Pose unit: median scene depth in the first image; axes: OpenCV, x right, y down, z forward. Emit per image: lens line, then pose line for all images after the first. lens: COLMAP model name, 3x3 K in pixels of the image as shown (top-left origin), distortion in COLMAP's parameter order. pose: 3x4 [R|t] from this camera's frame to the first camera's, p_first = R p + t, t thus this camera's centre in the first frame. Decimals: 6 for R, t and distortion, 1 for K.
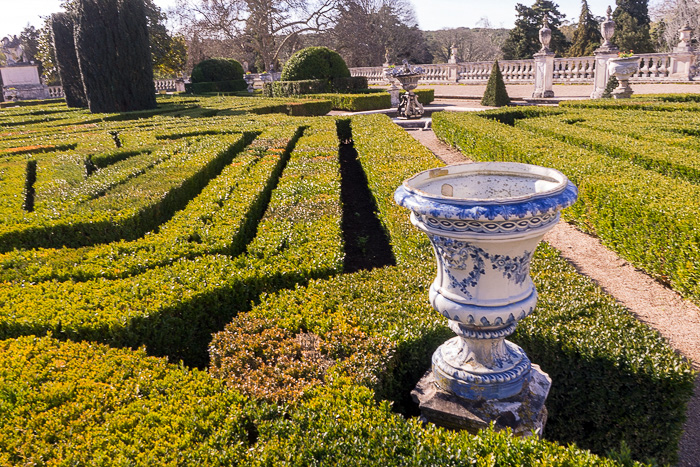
lens RADIAL K [[573.8, 0, 351.2], [0, 573.8, 232.5], [0, 0, 1]] dist [-0.009168, 0.004797]
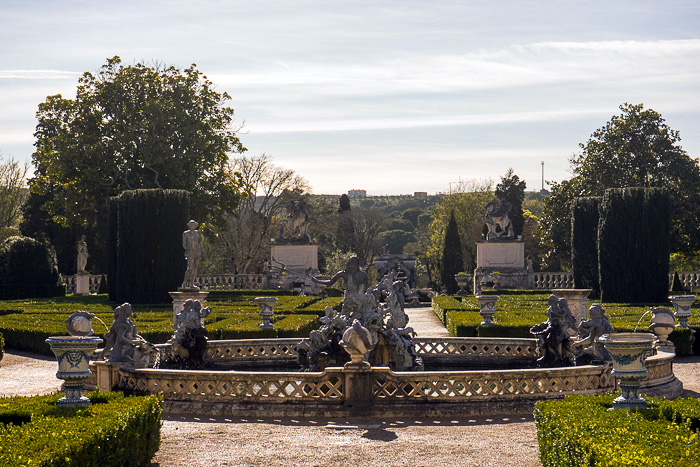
lens RADIAL K [[1413.8, 0, 348.7], [0, 1413.8, 233.8], [0, 0, 1]] dist [0.023417, 0.000000]
pose [[0.838678, 0.040091, -0.543150, 0.254664], [-0.191767, 0.955158, -0.225606, 0.158861], [0.509749, 0.293369, 0.808759, -0.627600]]
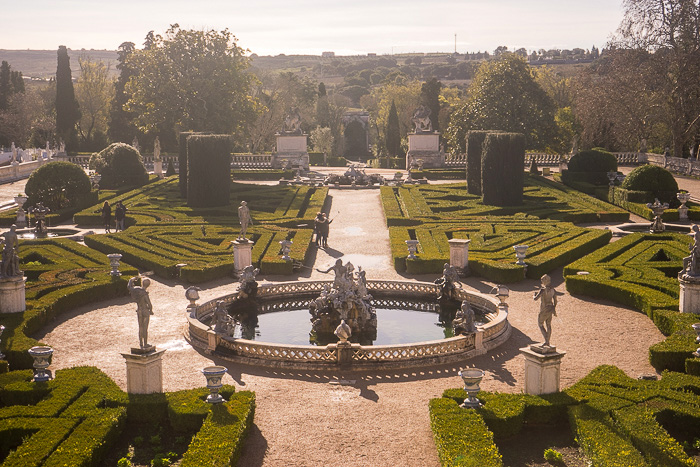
lens RADIAL K [[954.6, 0, 351.7], [0, 954.6, 233.1], [0, 0, 1]] dist [0.003219, 0.000000]
pose [[0.854606, 0.121609, -0.504837, 0.310957], [-0.185703, 0.979472, -0.078421, 0.080012], [0.484937, 0.160769, 0.859645, -0.768142]]
